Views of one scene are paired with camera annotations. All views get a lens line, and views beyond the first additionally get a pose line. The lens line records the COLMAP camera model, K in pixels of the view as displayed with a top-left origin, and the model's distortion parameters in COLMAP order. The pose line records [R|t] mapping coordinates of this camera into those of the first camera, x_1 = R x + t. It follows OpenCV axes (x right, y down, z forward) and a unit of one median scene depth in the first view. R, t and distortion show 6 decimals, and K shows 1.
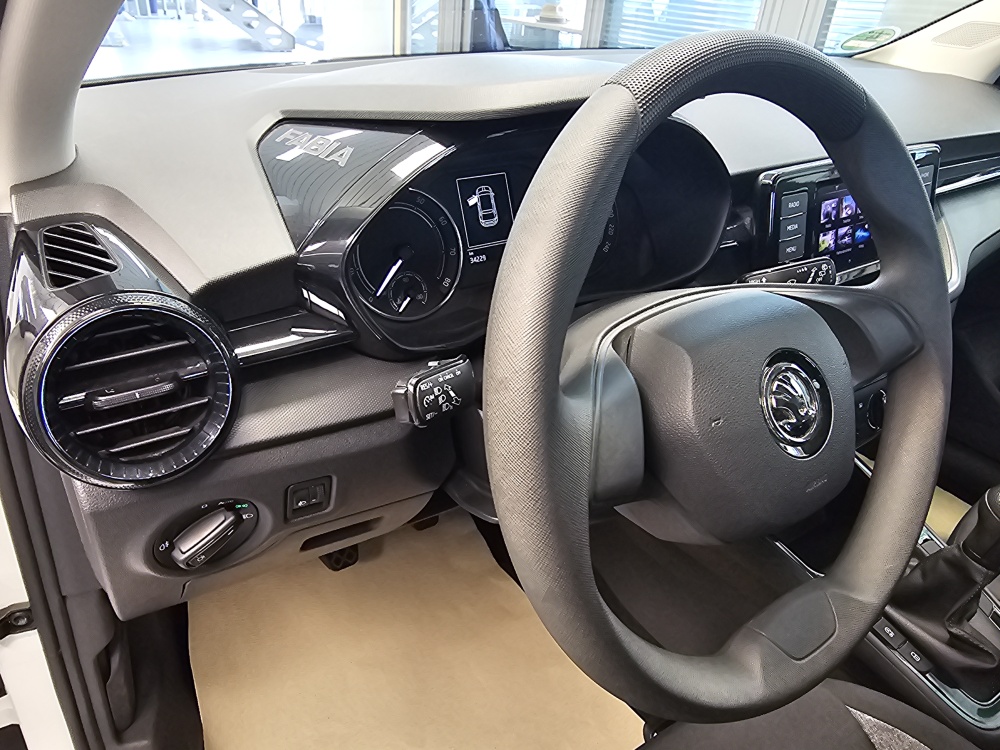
lens RADIAL K [[707.1, 0, 469.6], [0, 707.1, 373.6], [0, 0, 1]] dist [-0.006091, -0.005086]
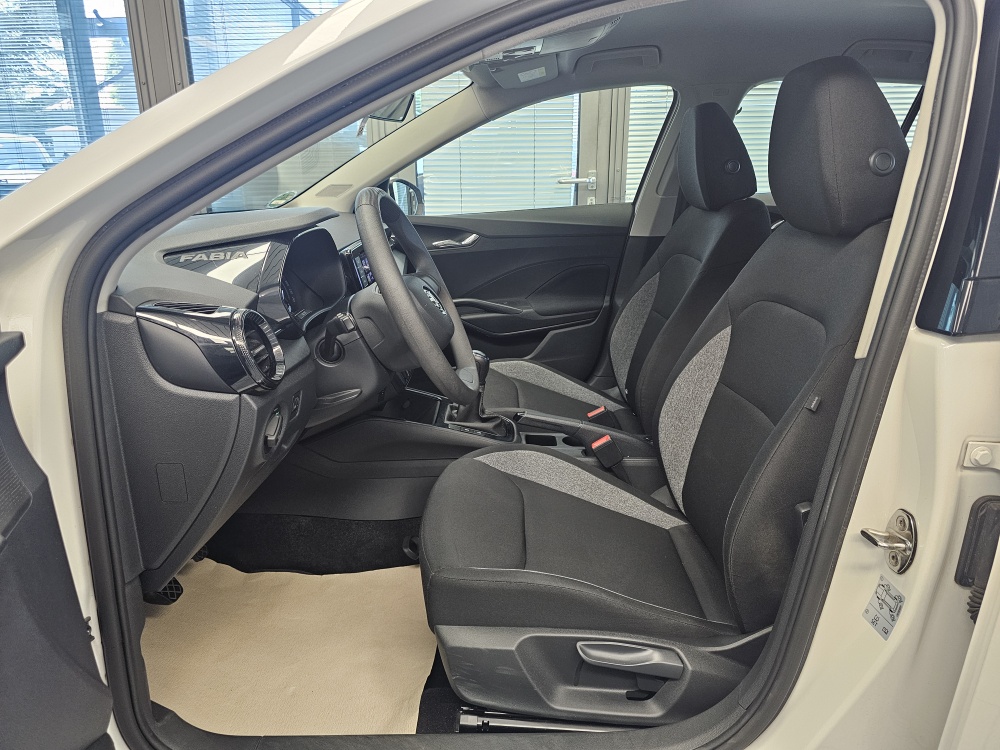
lens RADIAL K [[682.9, 0, 492.8], [0, 682.9, 374.4], [0, 0, 1]] dist [0.084141, -0.090420]
pose [[0.578086, -0.295704, 0.760510, -0.981694], [0.453495, 0.891257, 0.001826, 0.249809], [-0.678350, 0.343832, 0.649324, -0.539578]]
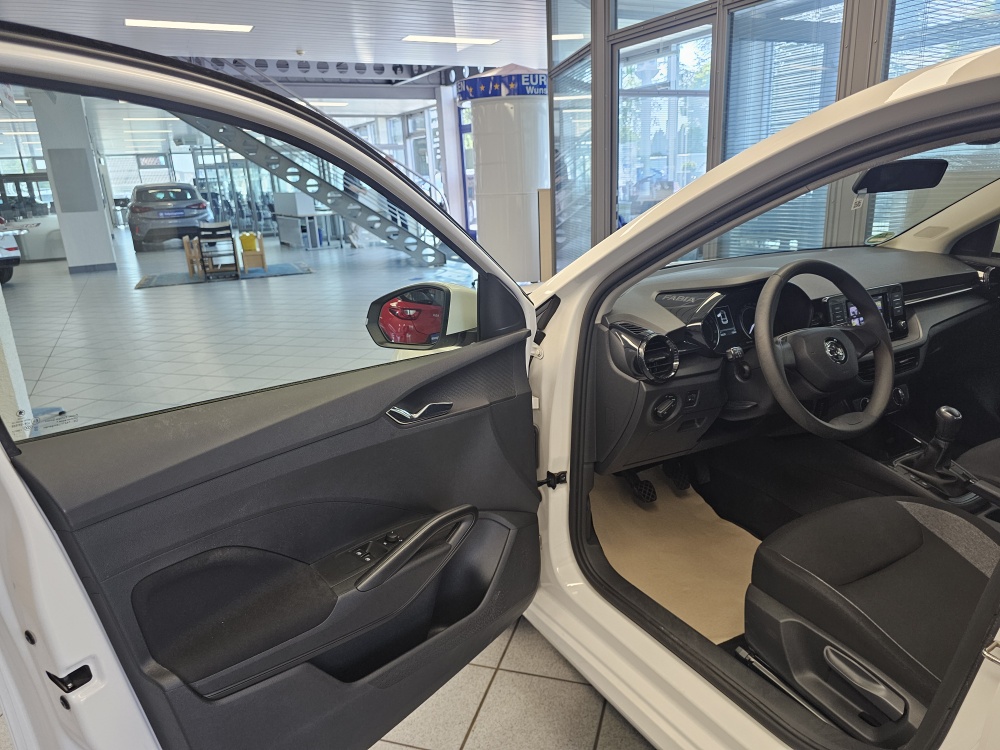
lens RADIAL K [[682.9, 0, 492.8], [0, 682.9, 374.4], [0, 0, 1]] dist [0.084141, -0.090420]
pose [[0.990900, -0.069065, -0.115532, -0.530411], [0.038011, 0.966971, -0.252035, 0.587608], [0.129123, 0.245350, 0.960797, -1.571380]]
